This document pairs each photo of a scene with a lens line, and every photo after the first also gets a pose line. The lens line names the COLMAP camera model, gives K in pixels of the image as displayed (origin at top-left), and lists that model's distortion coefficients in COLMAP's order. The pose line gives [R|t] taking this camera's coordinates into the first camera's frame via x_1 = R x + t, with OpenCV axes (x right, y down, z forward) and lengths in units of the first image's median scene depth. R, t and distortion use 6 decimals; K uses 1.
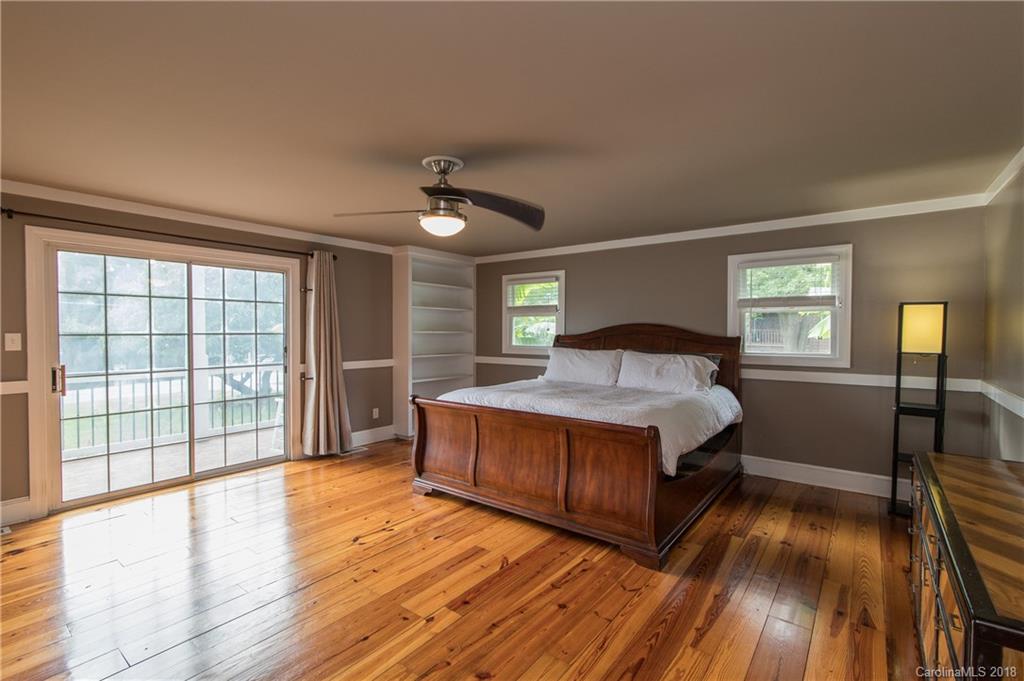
lens RADIAL K [[459.9, 0, 512.0], [0, 459.9, 340.5], [0, 0, 1]] dist [0.000986, -0.000778]
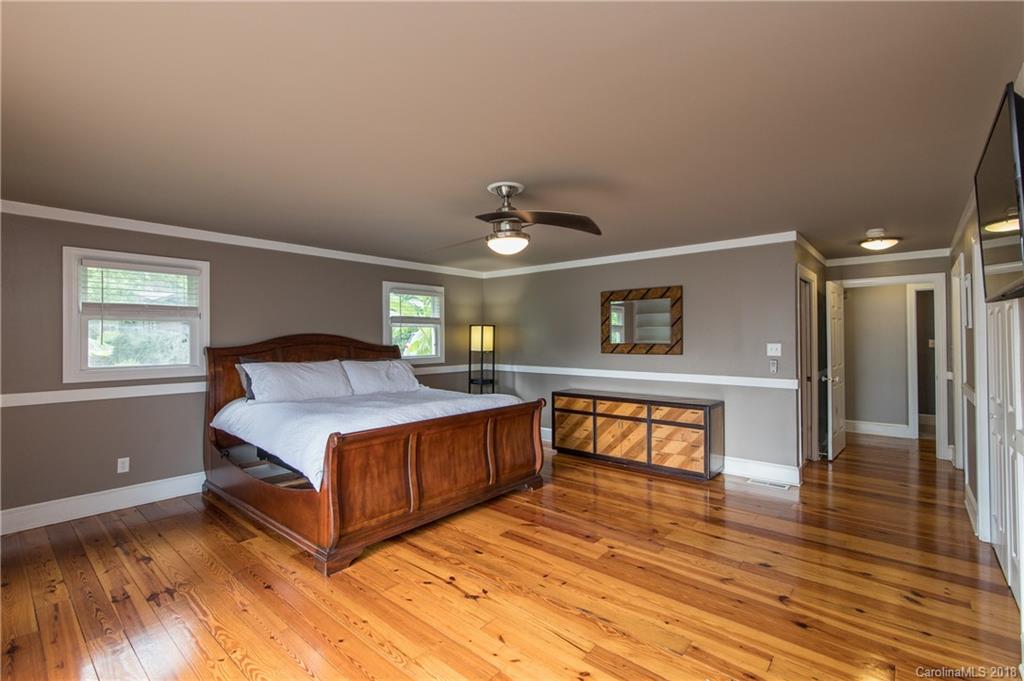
lens RADIAL K [[460.0, 0, 511.2], [0, 460.0, 334.6], [0, 0, 1]] dist [0.002342, 0.000044]
pose [[0.058550, 0.007531, 0.998256, -0.861082], [0.028003, 0.999566, -0.009183, -0.017794], [-0.997892, 0.028492, 0.058314, 0.649815]]
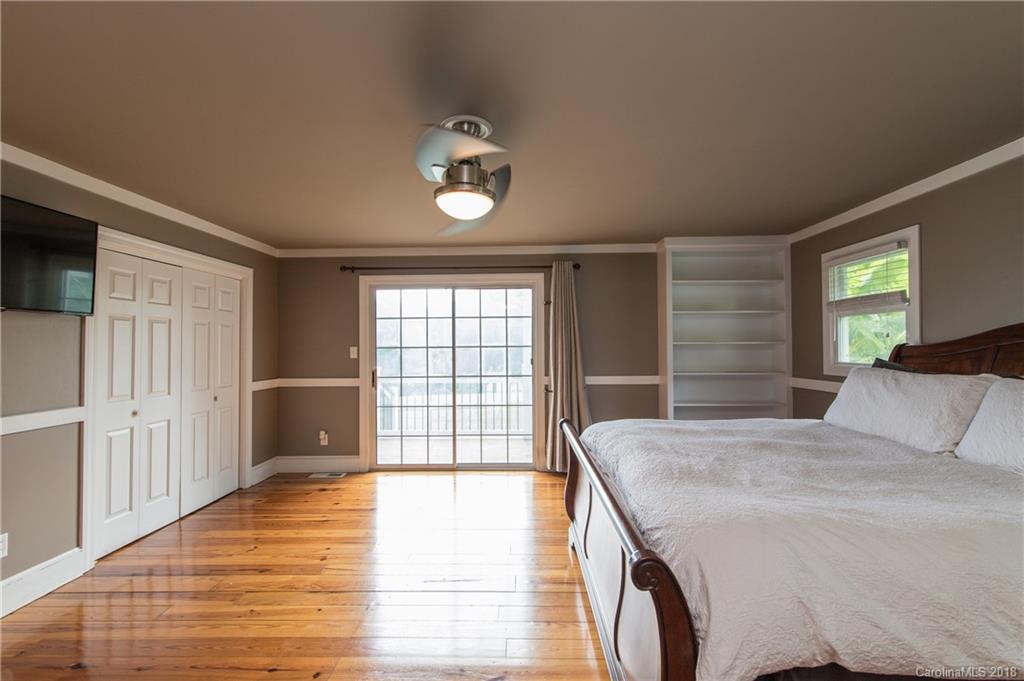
lens RADIAL K [[456.2, 0, 514.4], [0, 456.2, 344.3], [0, 0, 1]] dist [0.000756, -0.000119]
pose [[0.597165, -0.012139, -0.802026, 0.365173], [-0.007406, 0.999759, -0.020647, 0.002595], [0.802084, 0.018269, 0.596932, 0.421770]]
